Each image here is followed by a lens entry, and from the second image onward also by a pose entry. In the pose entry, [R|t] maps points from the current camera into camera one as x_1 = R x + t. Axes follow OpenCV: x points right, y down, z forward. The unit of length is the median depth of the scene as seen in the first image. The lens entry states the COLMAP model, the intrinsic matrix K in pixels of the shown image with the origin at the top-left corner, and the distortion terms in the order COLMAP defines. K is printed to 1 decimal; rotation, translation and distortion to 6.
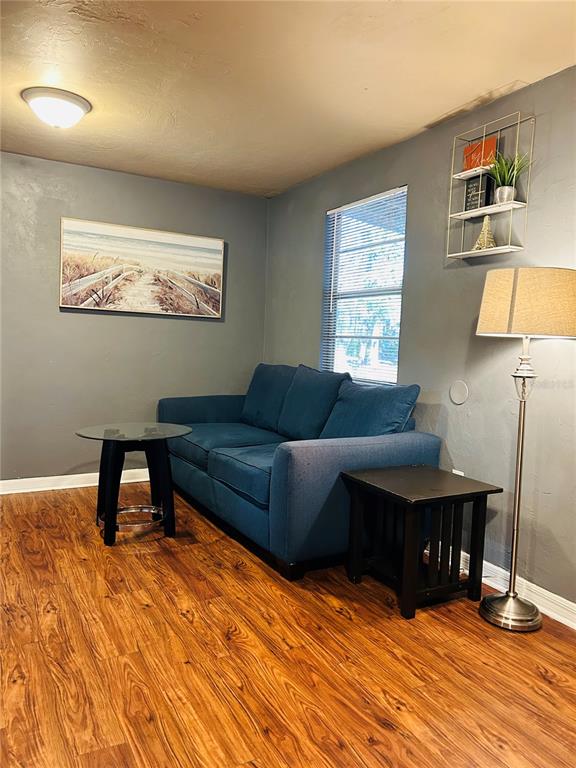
lens RADIAL K [[578.5, 0, 290.5], [0, 578.5, 383.2], [0, 0, 1]] dist [0.055032, -0.029961]
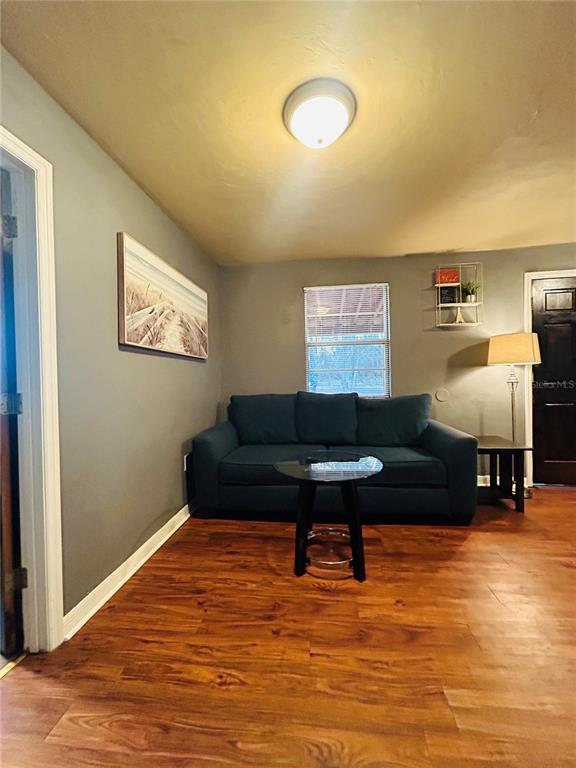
lens RADIAL K [[309.4, 0, 287.6], [0, 309.4, 382.9], [0, 0, 1]] dist [-0.000980, 0.000703]
pose [[0.576218, -0.060621, 0.815044, -0.609608], [0.102148, 0.994768, 0.001773, -0.057131], [-0.810887, 0.082233, 0.579396, 0.585281]]
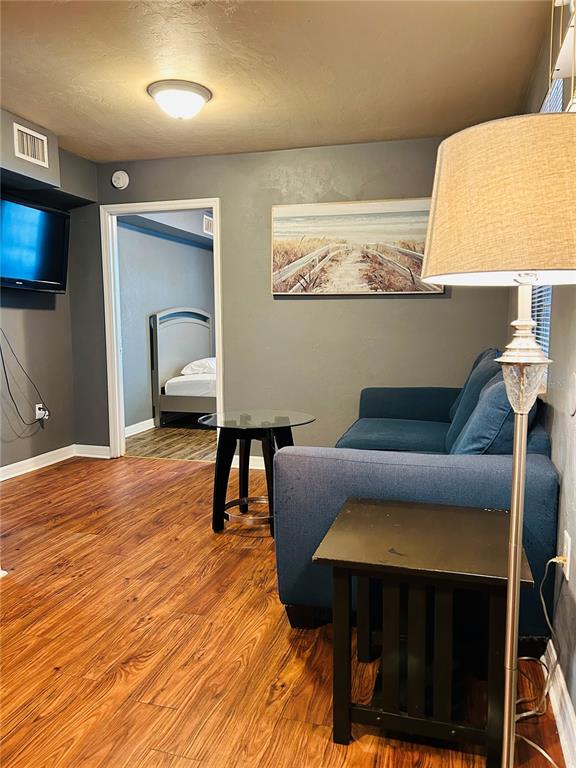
lens RADIAL K [[578.5, 0, 288.4], [0, 578.5, 386.2], [0, 0, 1]] dist [0.055032, -0.029961]
pose [[0.705193, 0.038464, -0.707972, 0.353350], [-0.024339, 0.999252, 0.030045, -0.001172], [0.708598, -0.003956, 0.705601, 0.300226]]
